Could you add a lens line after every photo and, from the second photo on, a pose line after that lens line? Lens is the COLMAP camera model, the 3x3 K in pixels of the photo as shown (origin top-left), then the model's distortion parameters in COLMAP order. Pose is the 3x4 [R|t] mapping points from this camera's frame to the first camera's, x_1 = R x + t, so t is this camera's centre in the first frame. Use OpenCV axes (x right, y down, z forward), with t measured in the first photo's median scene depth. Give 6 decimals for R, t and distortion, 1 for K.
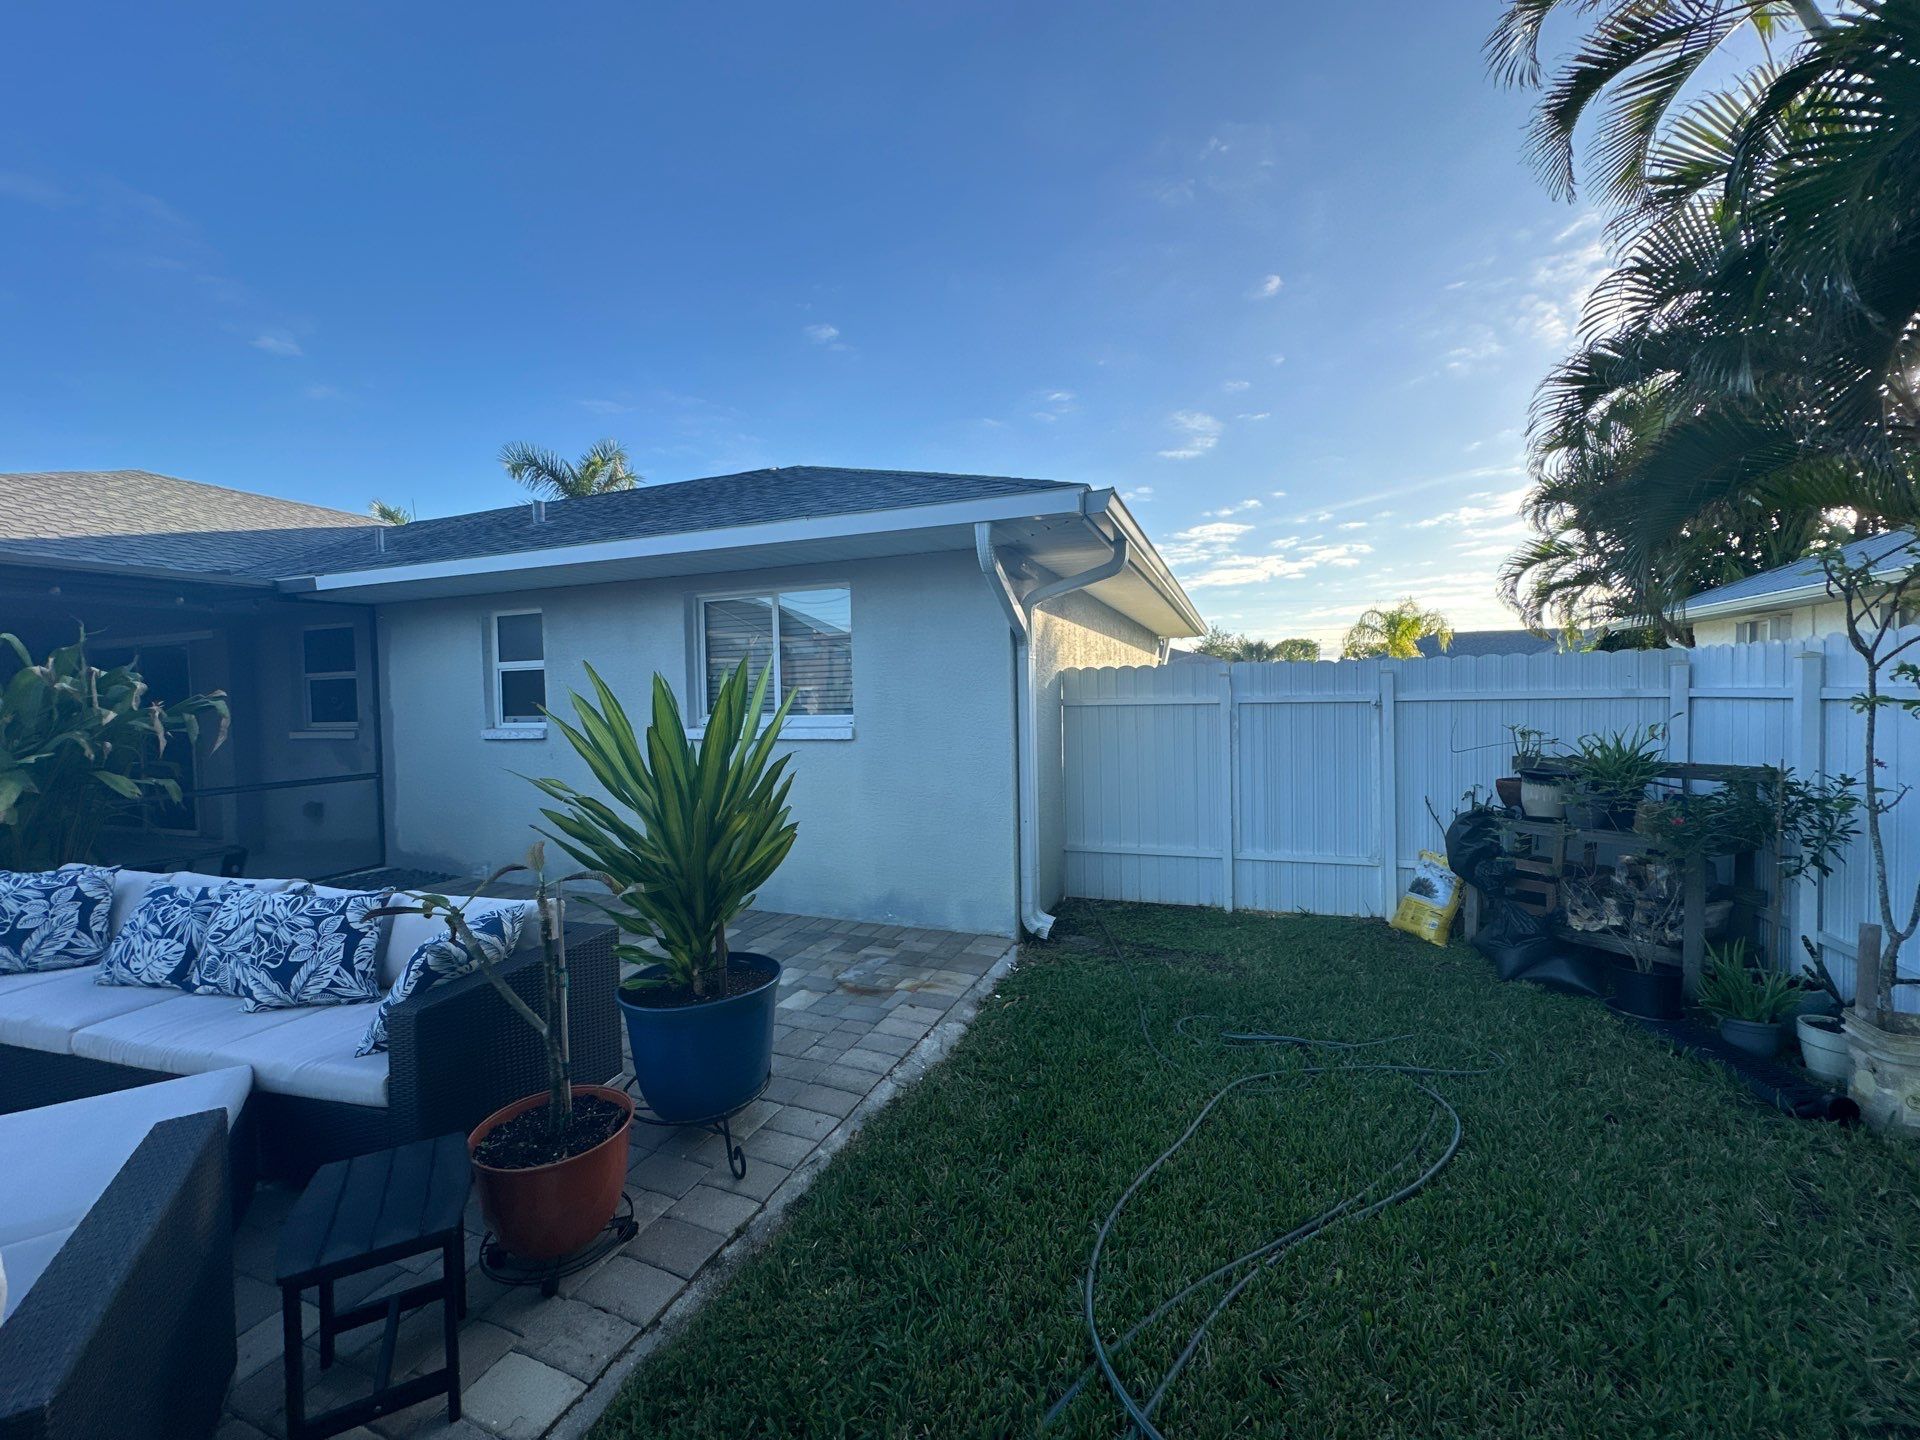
lens RADIAL K [[761.7, 0, 963.3], [0, 761.7, 716.4], [0, 0, 1]] dist [-0.001332, 0.000901]
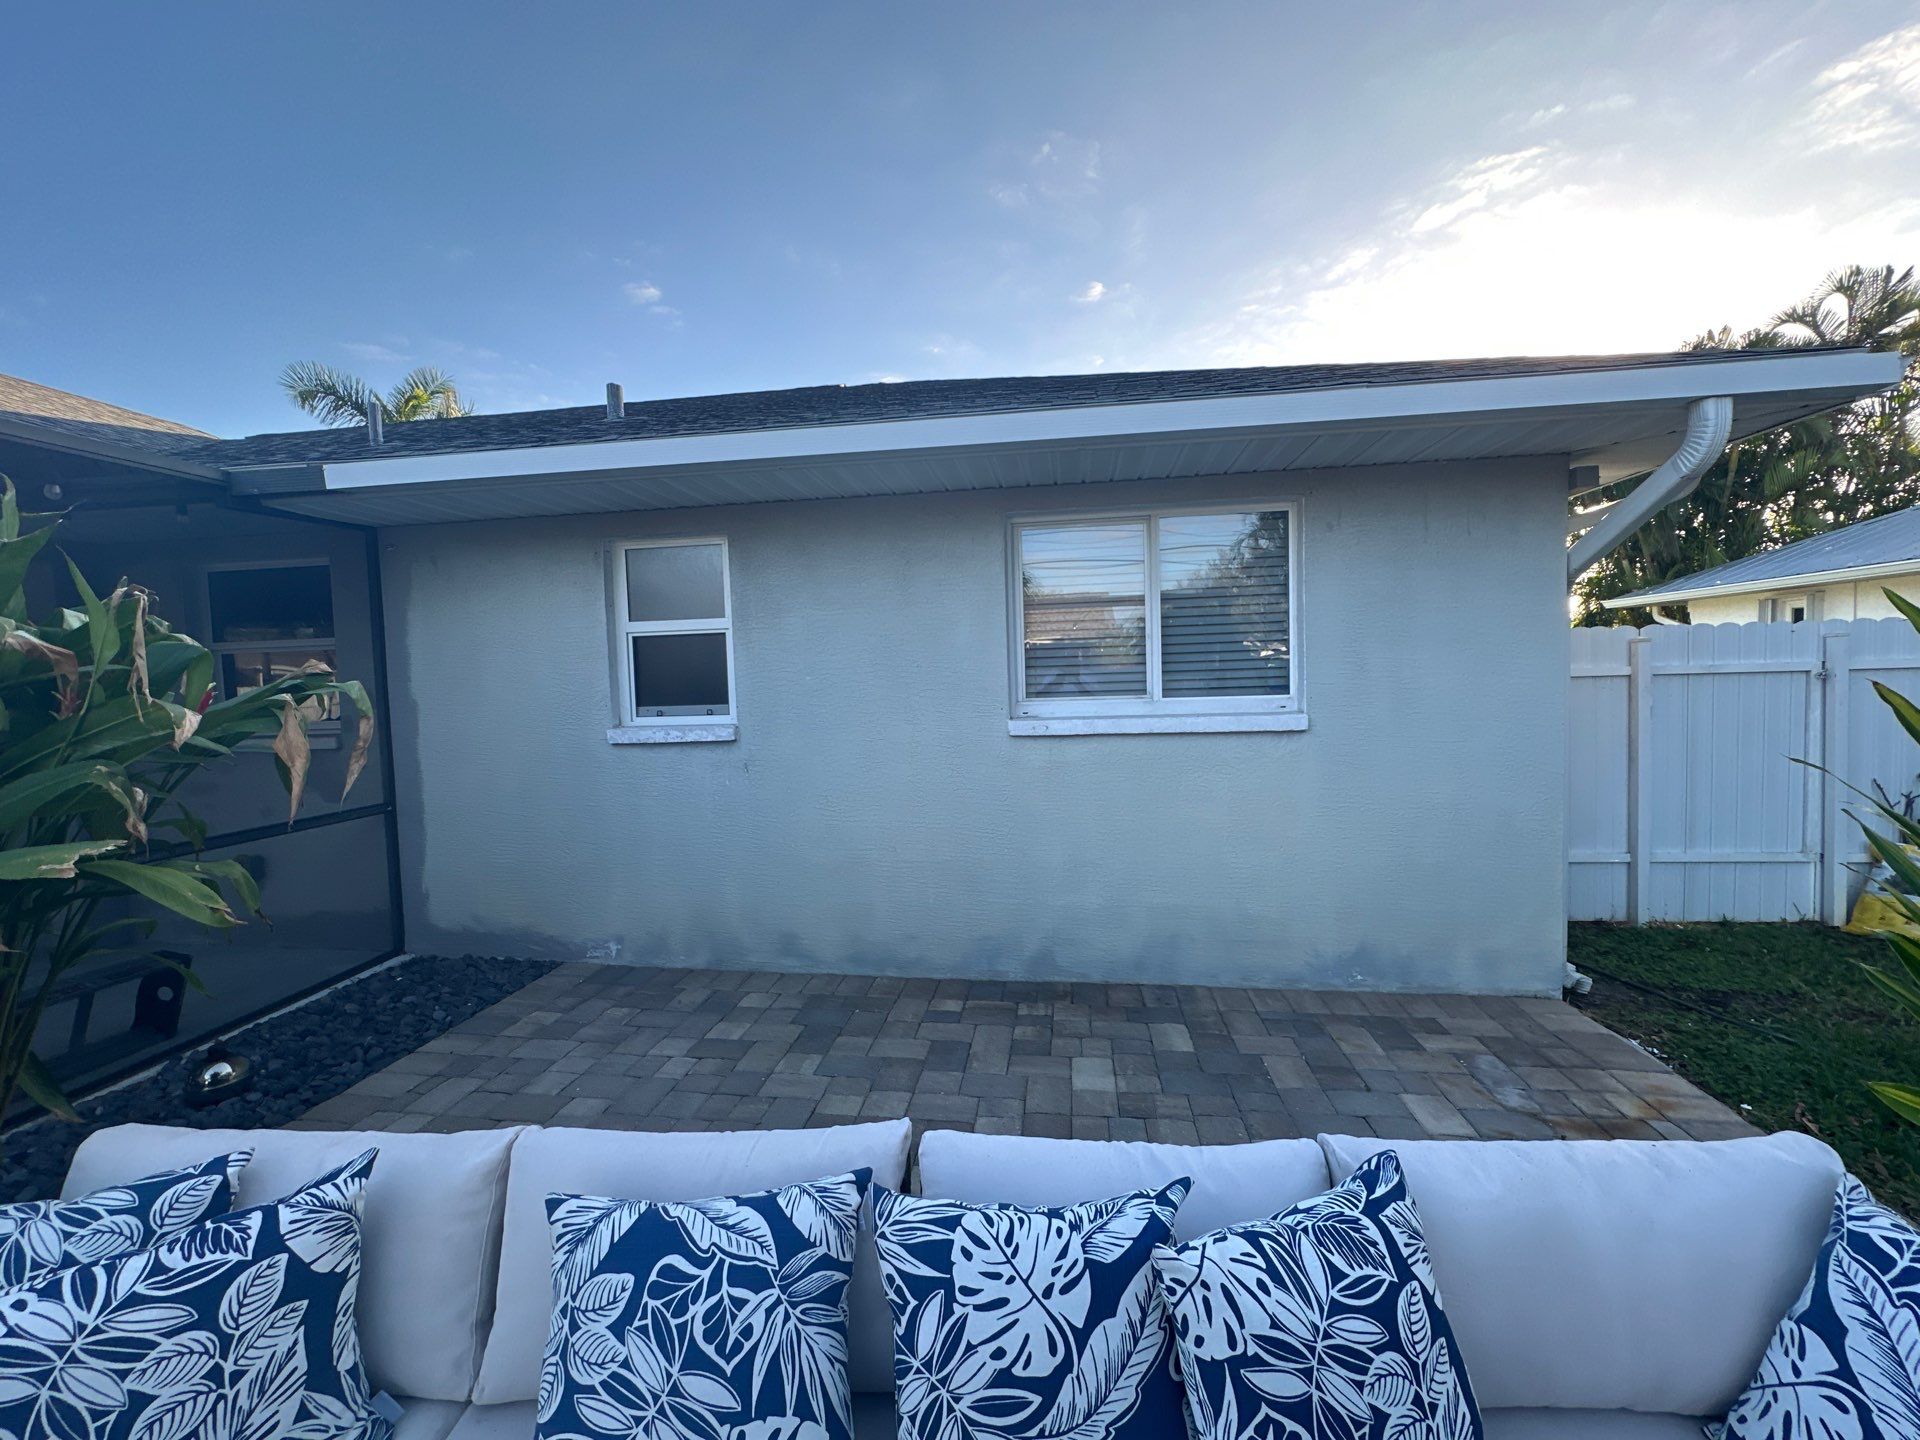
lens RADIAL K [[761.7, 0, 960.6], [0, 761.7, 711.5], [0, 0, 1]] dist [-0.001332, 0.000901]
pose [[0.973922, -0.020436, 0.225961, -0.950531], [0.017000, 0.999709, 0.017143, -0.005675], [-0.226246, -0.012855, 0.973985, 0.622651]]
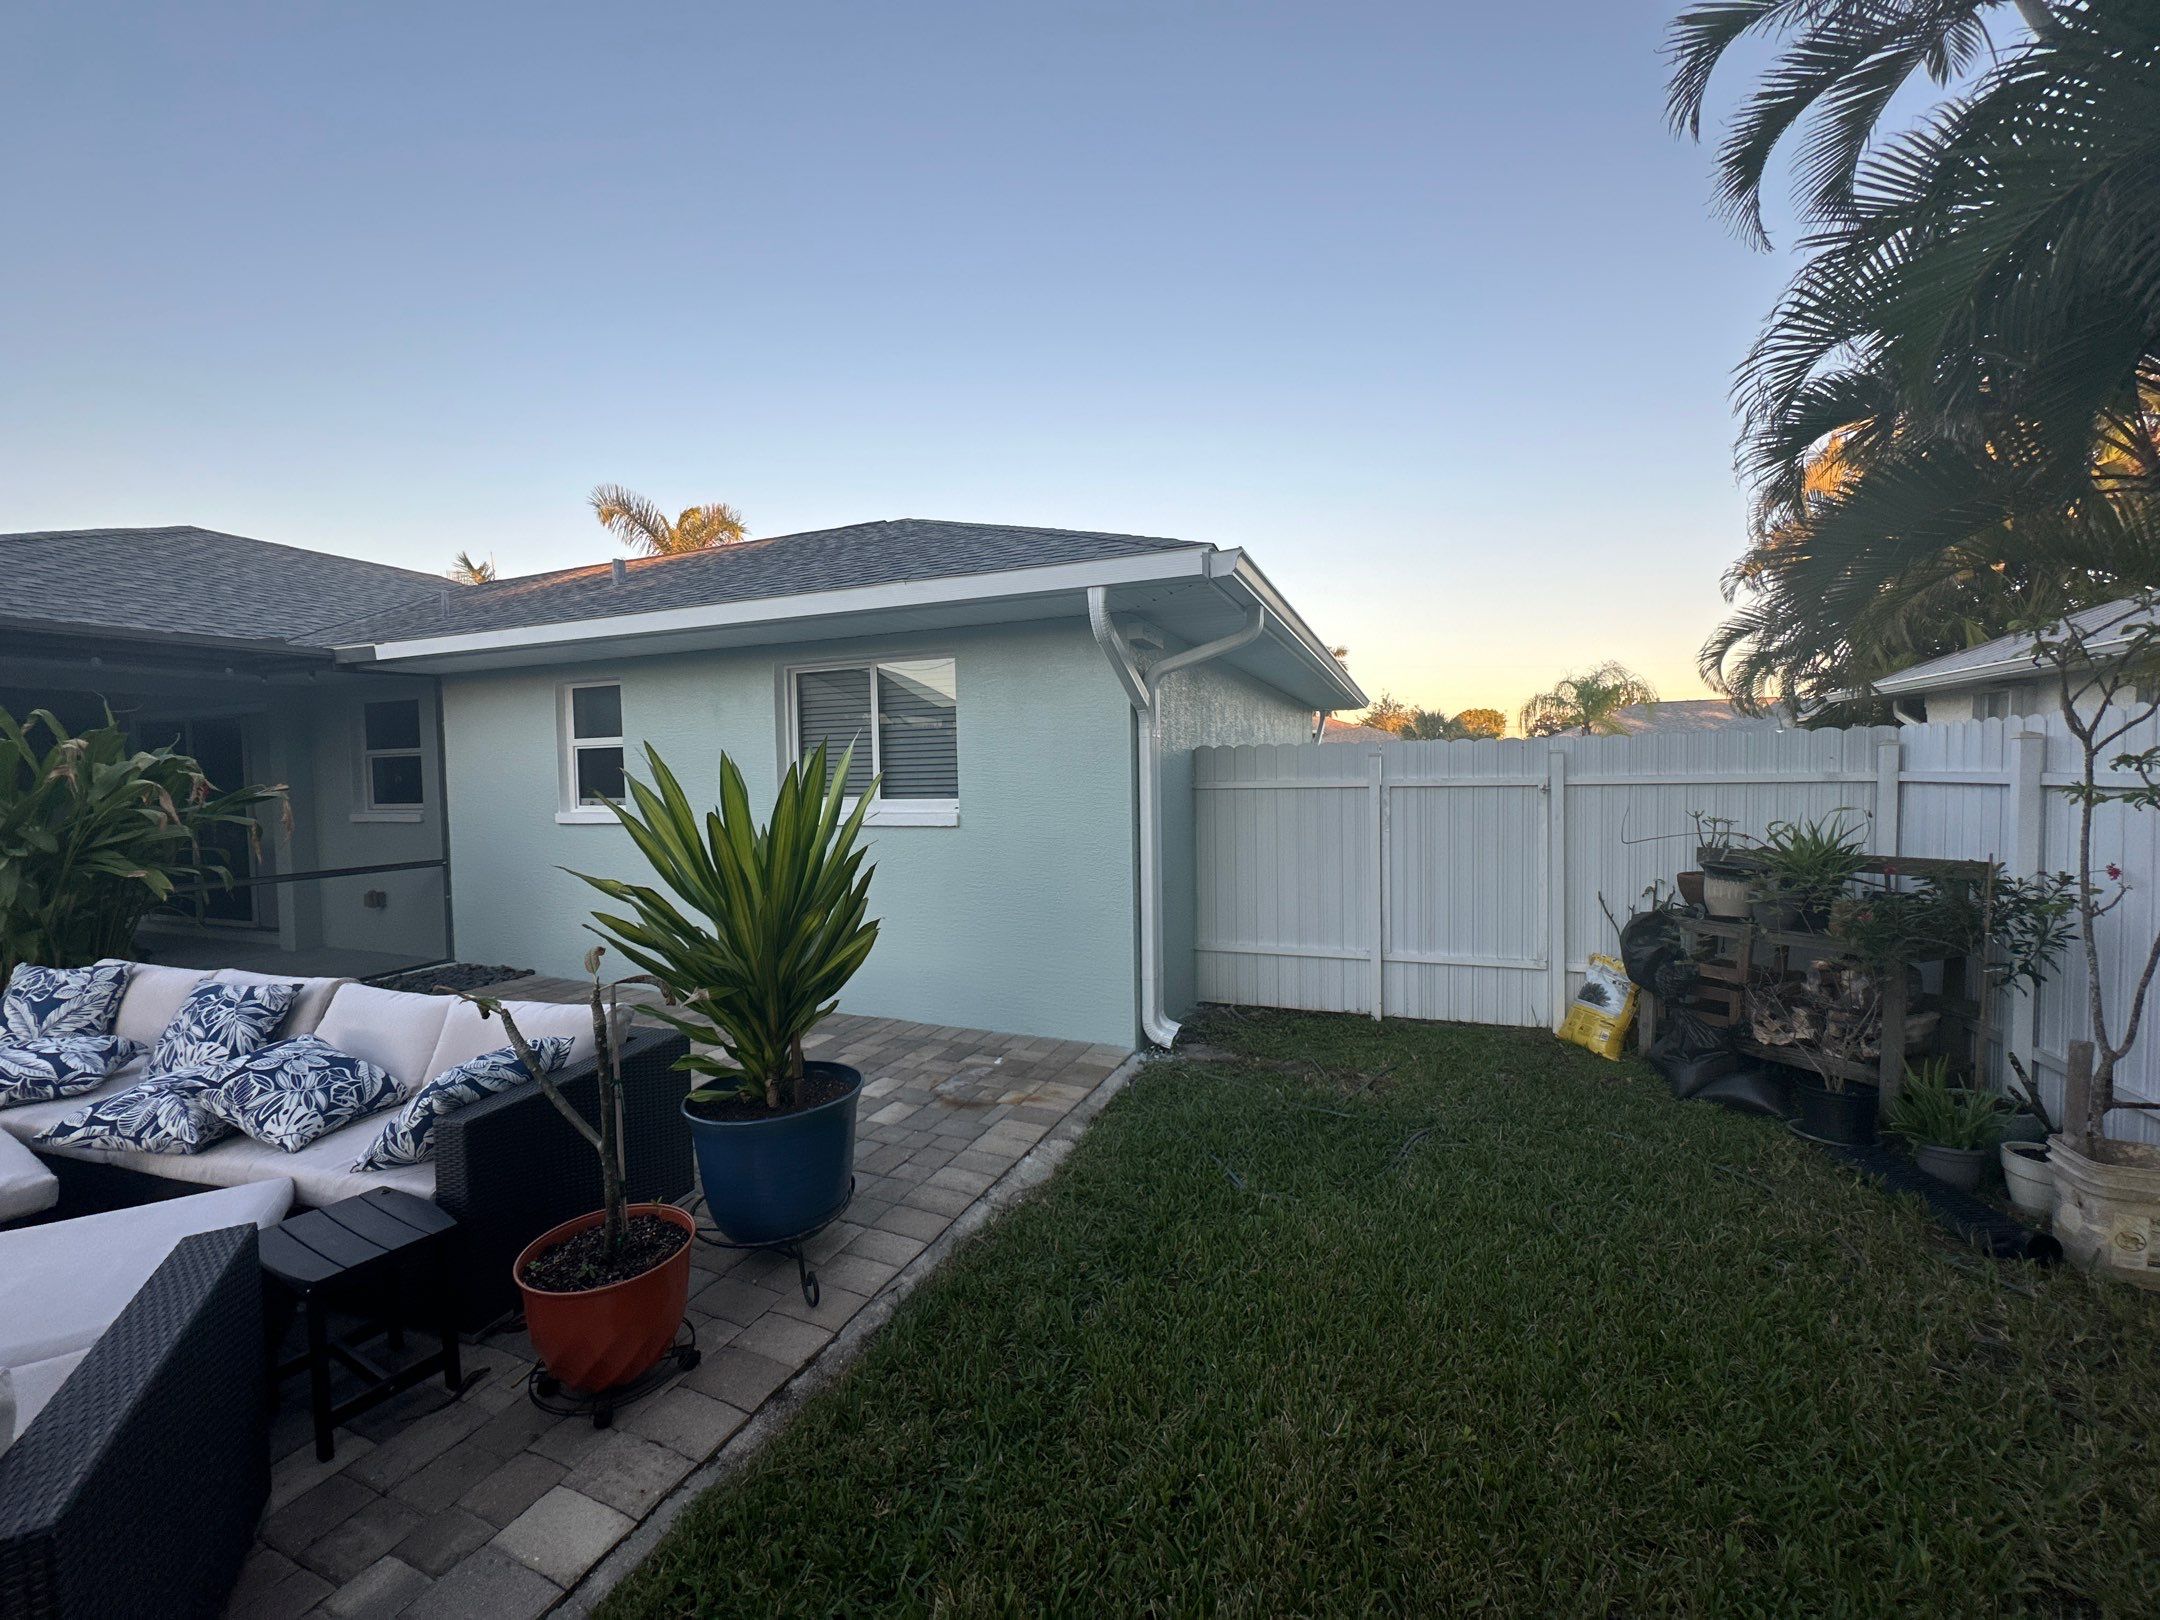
lens RADIAL K [[856.9, 0, 1084.4], [0, 856.9, 800.8], [0, 0, 1]] dist [-0.001332, 0.000901]
pose [[0.999774, 0.002419, -0.021113, 0.041679], [-0.002269, 0.999972, 0.007081, -0.011541], [0.021129, -0.007032, 0.999752, -0.021511]]
